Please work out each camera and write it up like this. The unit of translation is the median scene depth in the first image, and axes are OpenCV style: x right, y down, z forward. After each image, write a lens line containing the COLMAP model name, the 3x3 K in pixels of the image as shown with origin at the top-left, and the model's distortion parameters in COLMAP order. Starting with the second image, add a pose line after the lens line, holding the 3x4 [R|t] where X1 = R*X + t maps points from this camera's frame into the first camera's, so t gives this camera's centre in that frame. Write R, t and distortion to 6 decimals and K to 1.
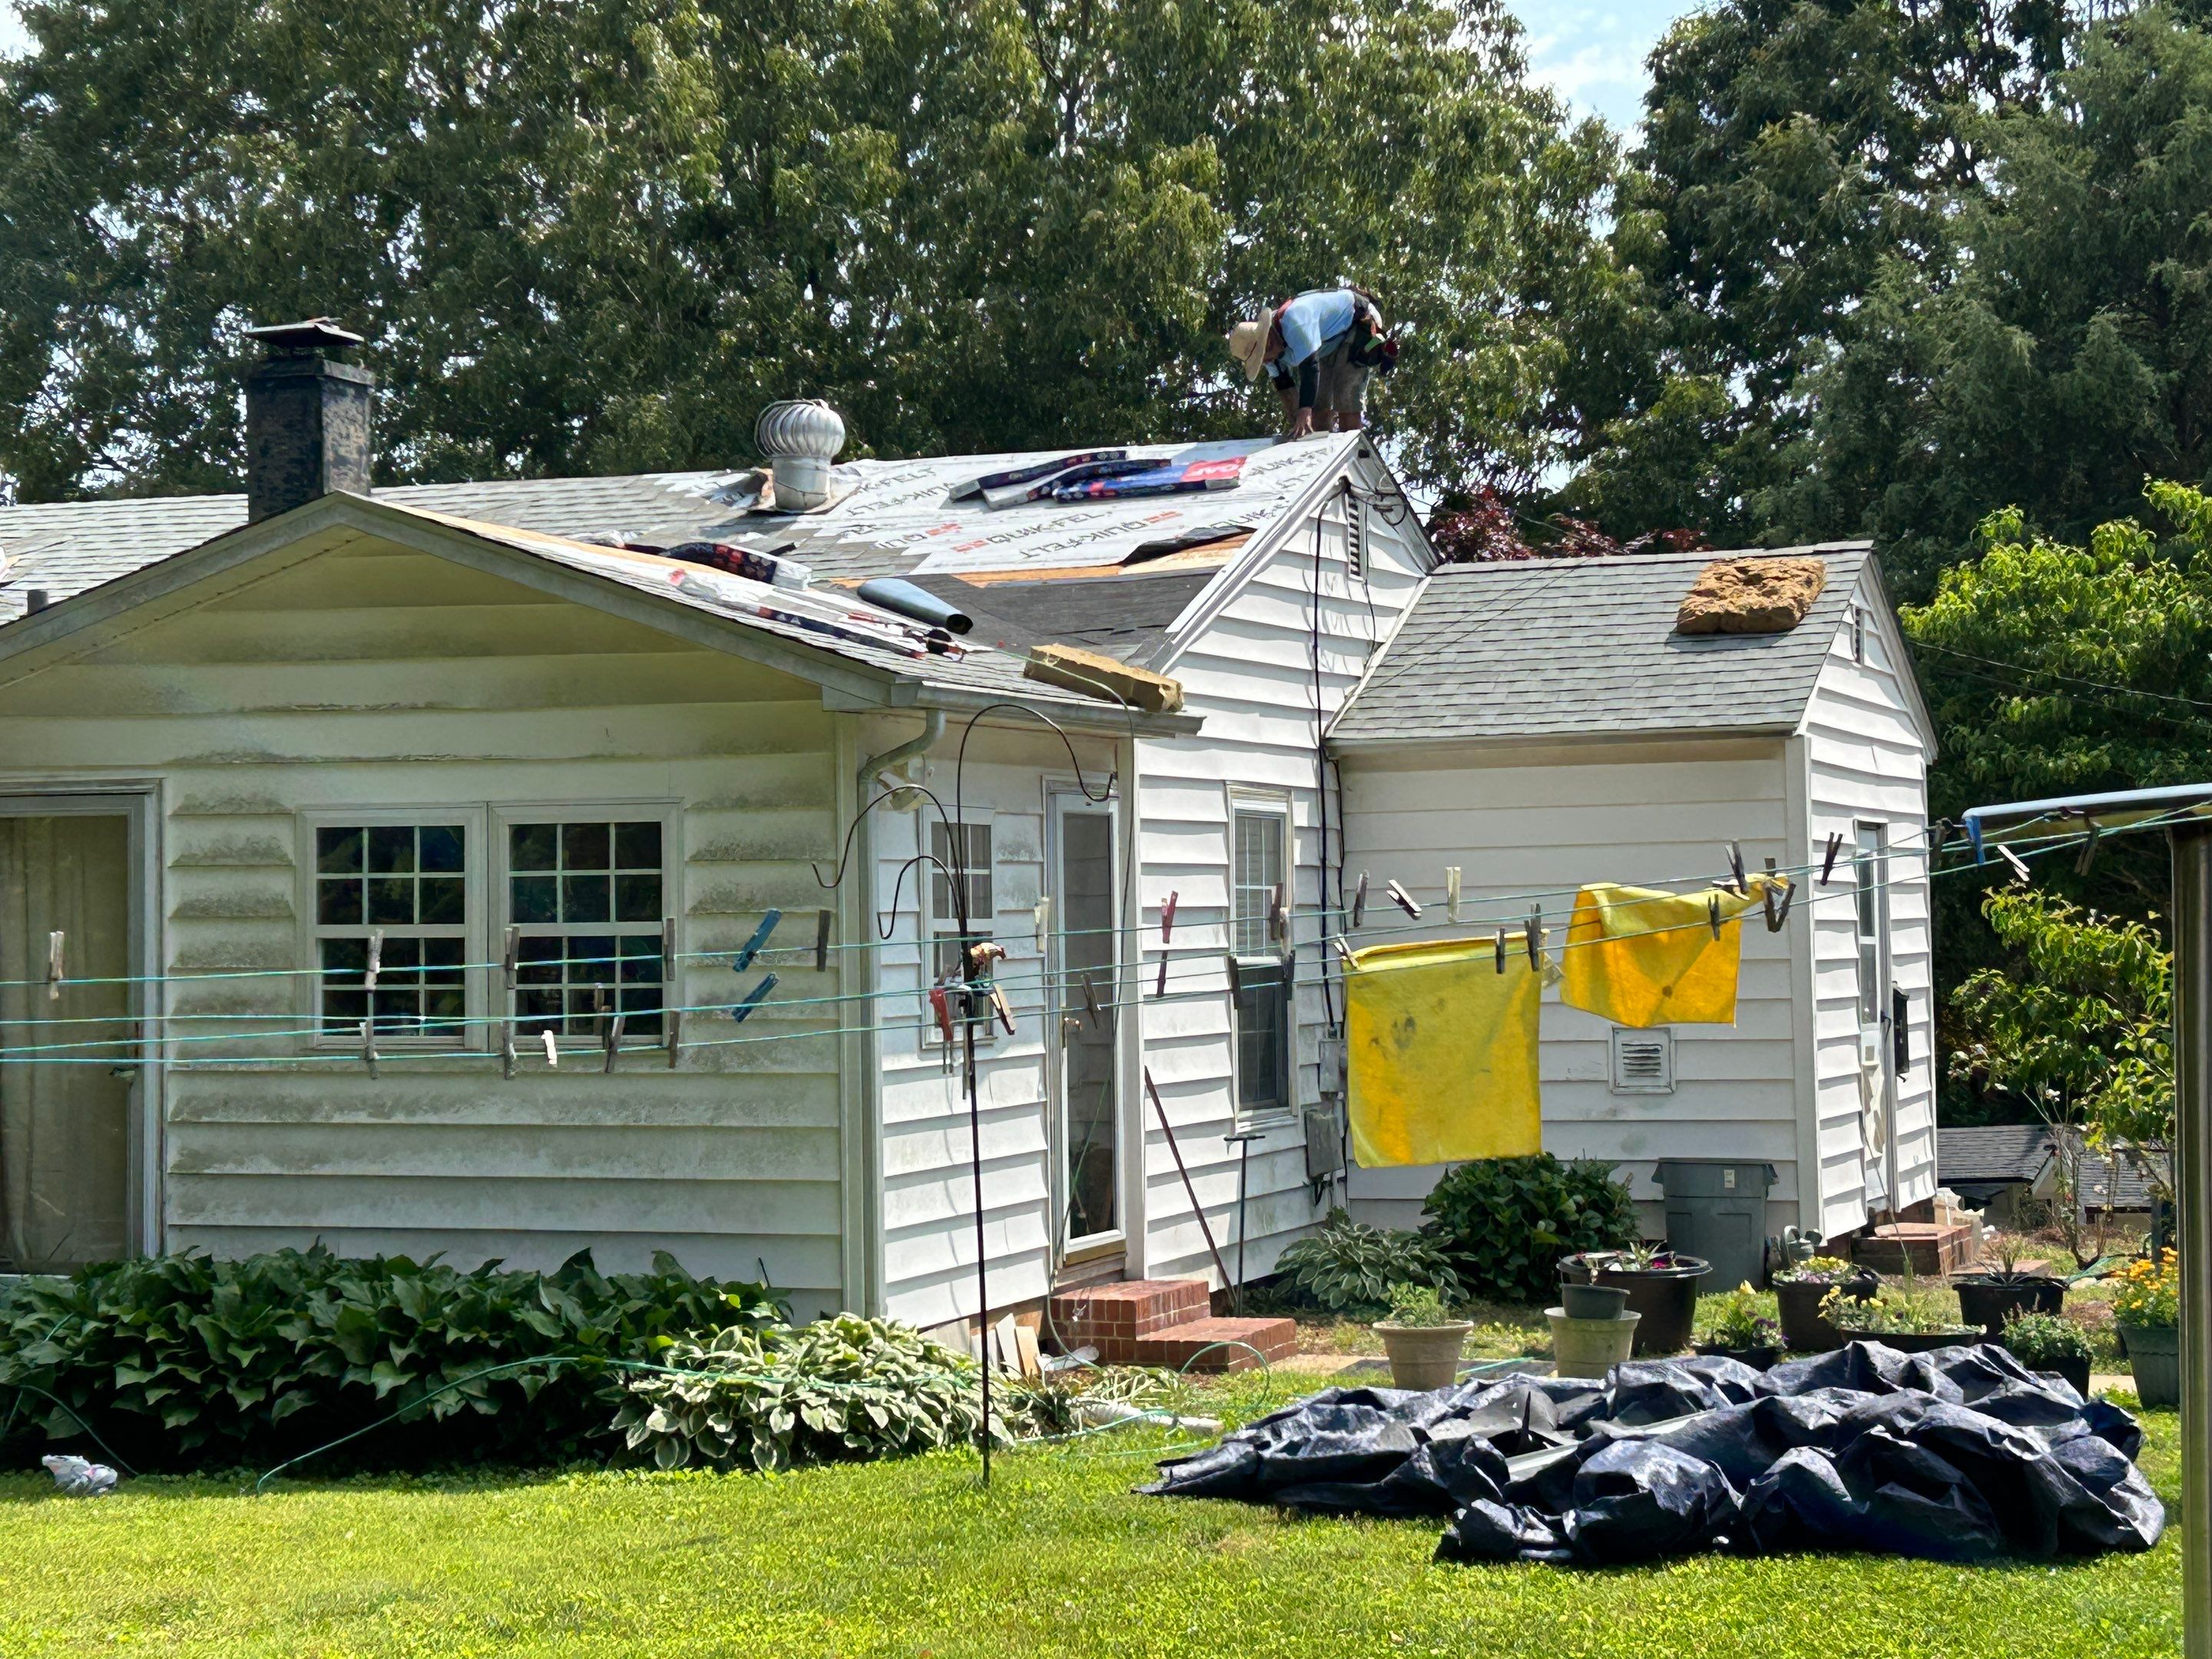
lens RADIAL K [[3555.0, 0, 1106.0], [0, 3555.0, 829.5], [0, 0, 1]] dist [0.199804, 0.036684]
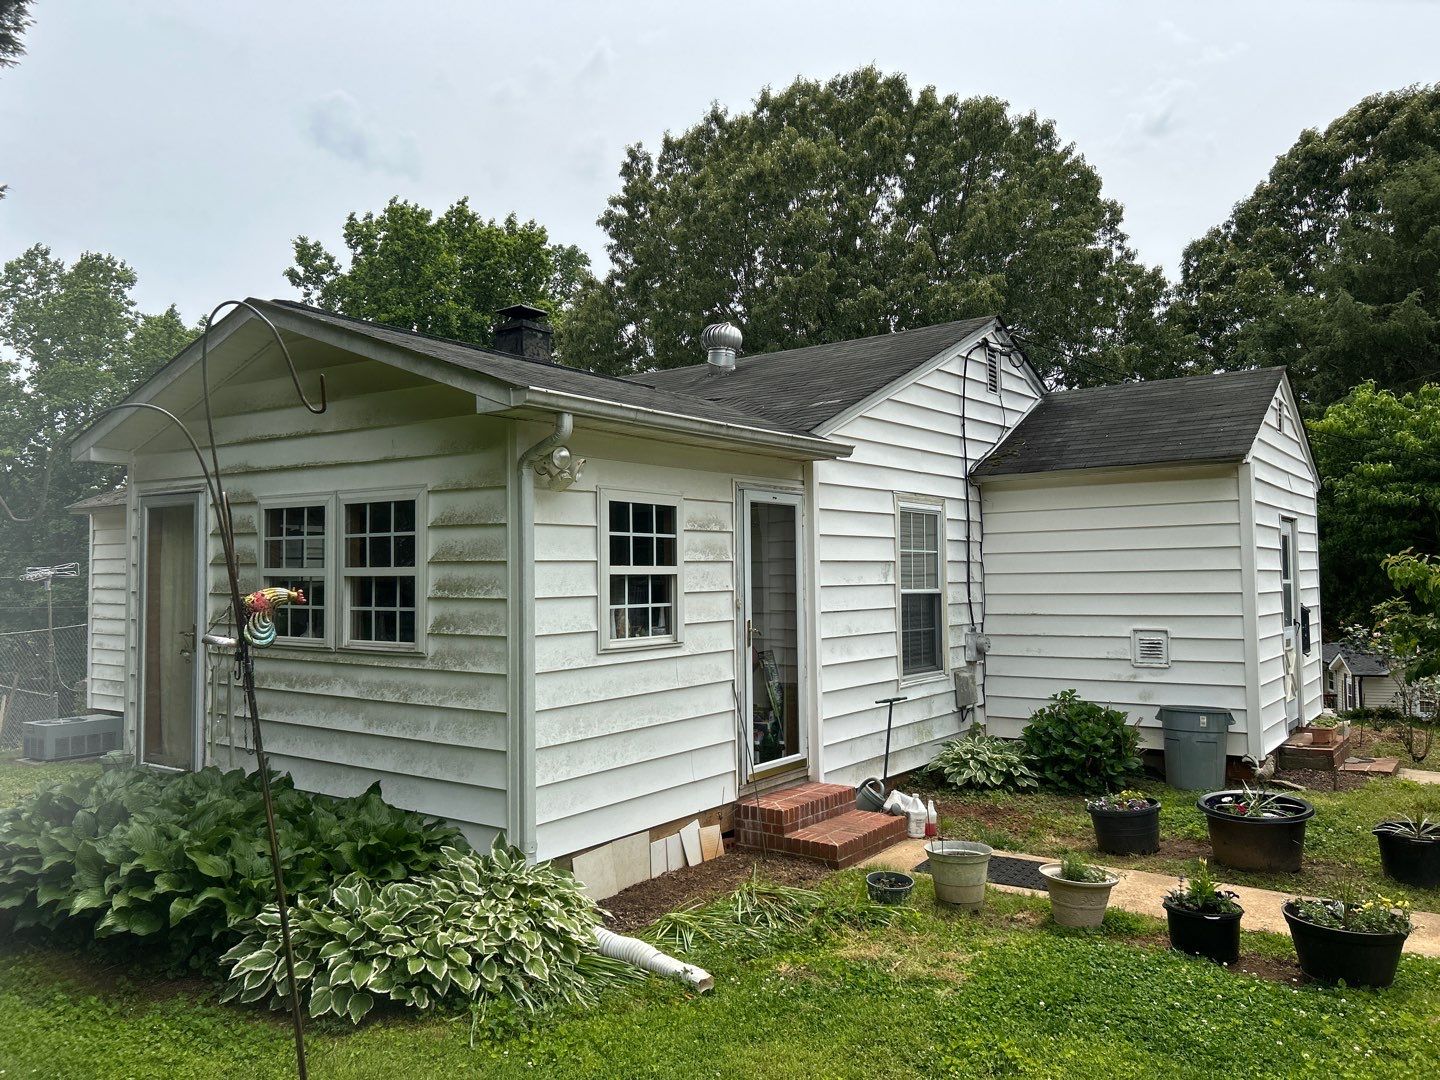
lens RADIAL K [[1076.6, 0, 720.0], [0, 1076.6, 540.0], [0, 0, 1]] dist [0.093891, -0.092166]
pose [[0.967913, -0.004203, -0.251251, 0.083363], [0.003513, 0.999989, -0.003194, 0.012307], [0.251262, 0.002209, 0.967917, 0.442055]]
